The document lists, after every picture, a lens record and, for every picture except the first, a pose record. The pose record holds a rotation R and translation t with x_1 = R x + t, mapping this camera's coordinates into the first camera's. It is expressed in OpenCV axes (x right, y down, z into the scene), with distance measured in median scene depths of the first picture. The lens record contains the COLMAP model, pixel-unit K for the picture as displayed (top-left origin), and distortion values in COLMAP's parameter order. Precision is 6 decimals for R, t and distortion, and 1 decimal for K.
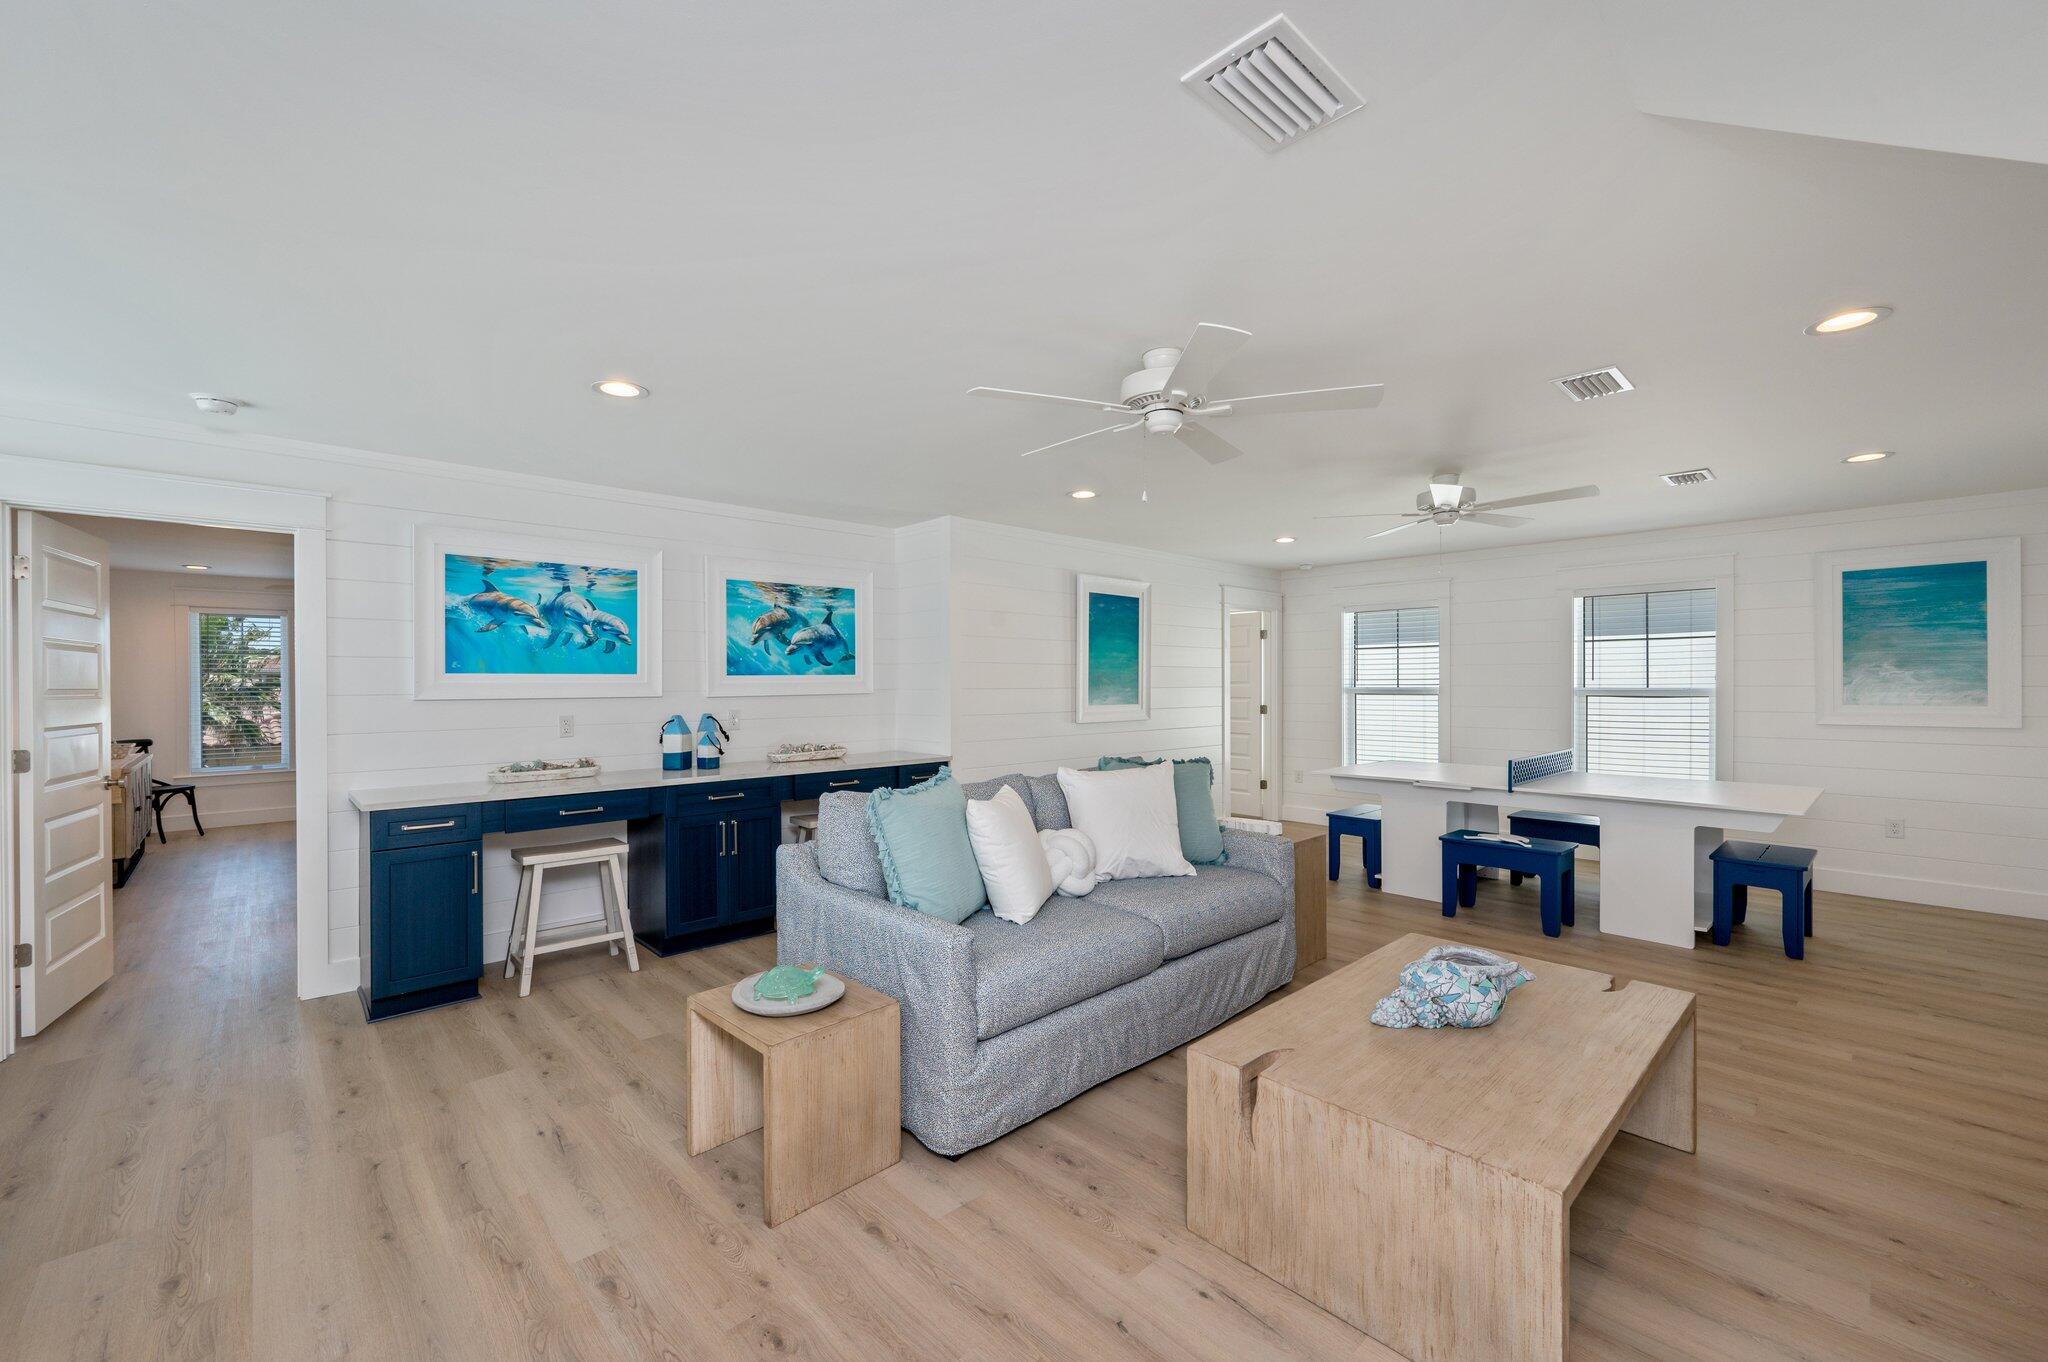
lens RADIAL K [[822.6, 0, 1024.4], [0, 822.6, 685.2], [0, 0, 1]] dist [-0.000435, -0.000845]
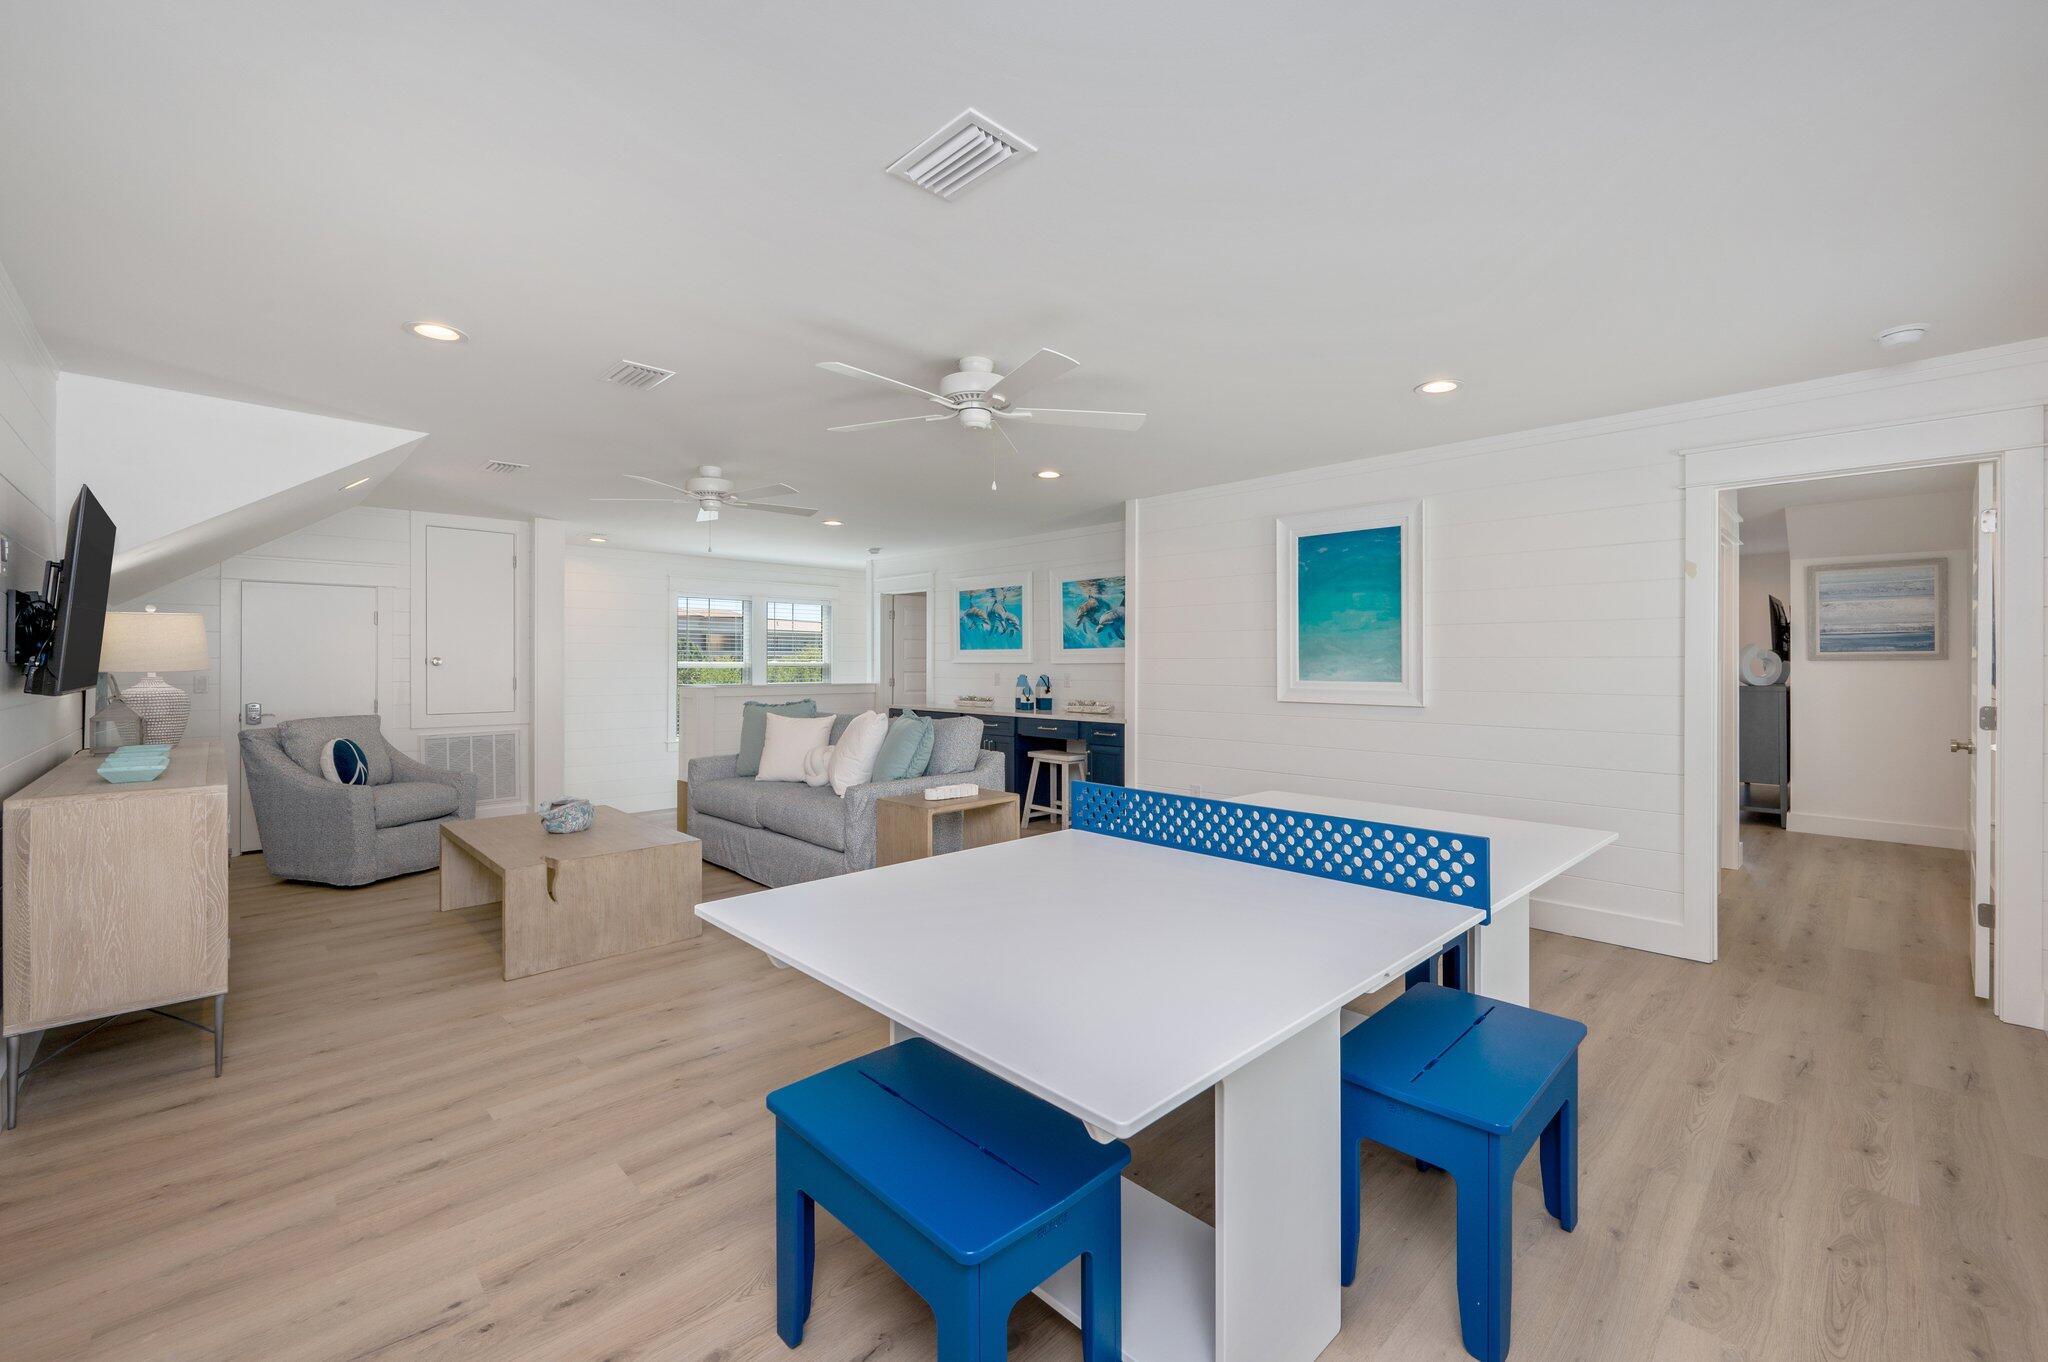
lens RADIAL K [[822.6, 0, 1030.2], [0, 822.6, 679.4], [0, 0, 1]] dist [-0.000435, -0.000845]
pose [[0.028567, 0.027699, -0.999208, 1.170979], [0.000282, 0.999616, 0.027719, 0.001569], [0.999592, -0.001074, 0.028549, 0.971057]]
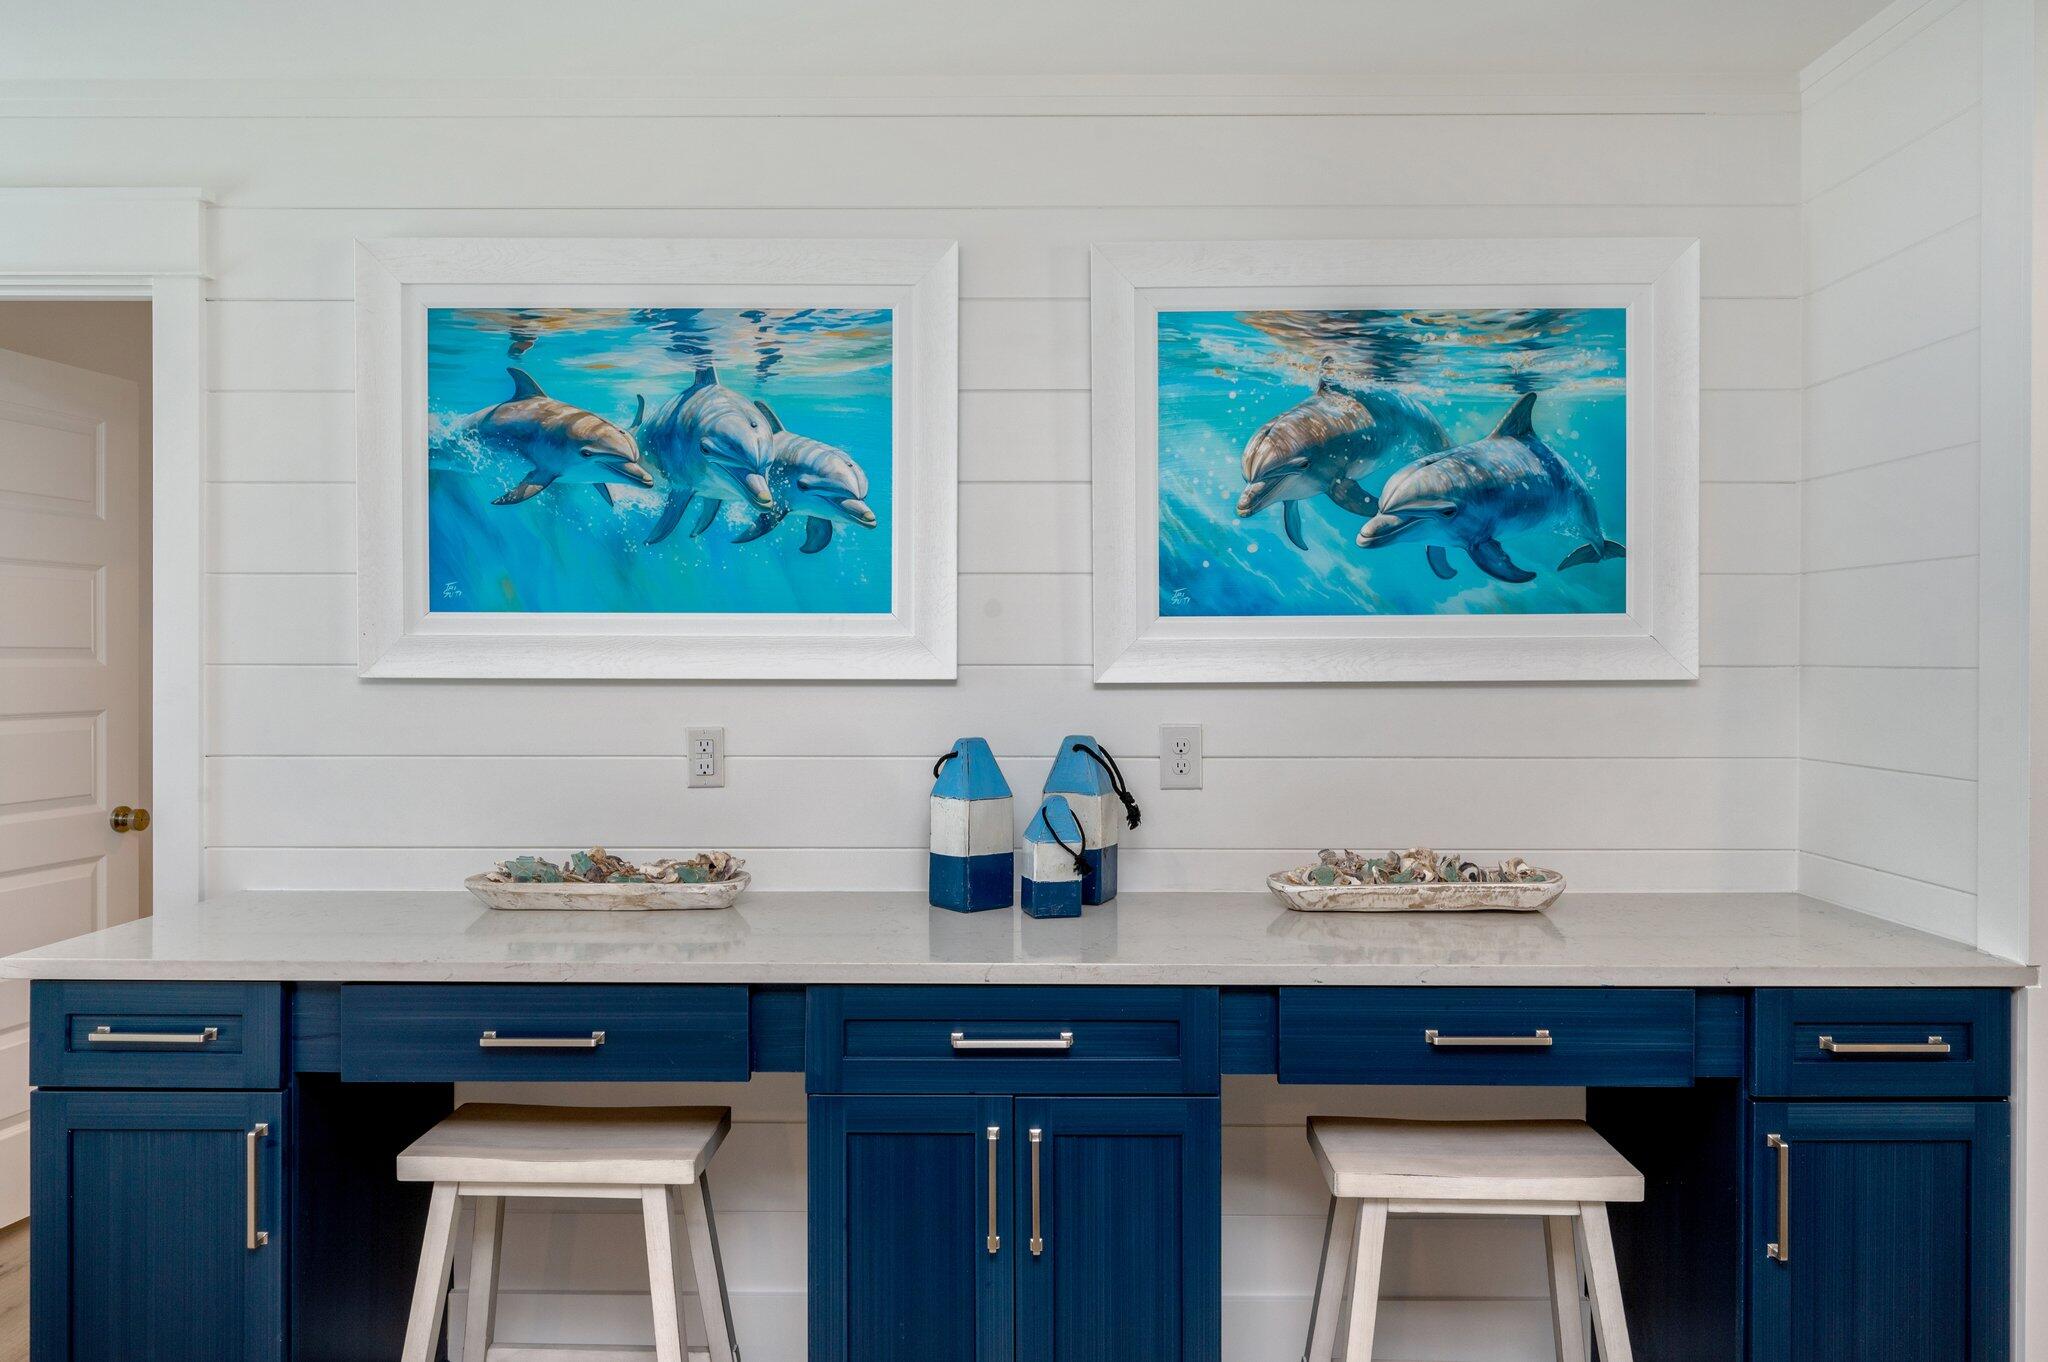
lens RADIAL K [[1421.6, 0, 1027.1], [0, 1421.6, 664.0], [0, 0, 1]] dist [-0.006887, 0.000071]
pose [[0.726096, 0.013240, -0.687465, -0.023587], [-0.006711, 0.999903, 0.012170, 0.000216], [0.687560, -0.004223, 0.726115, 0.611496]]
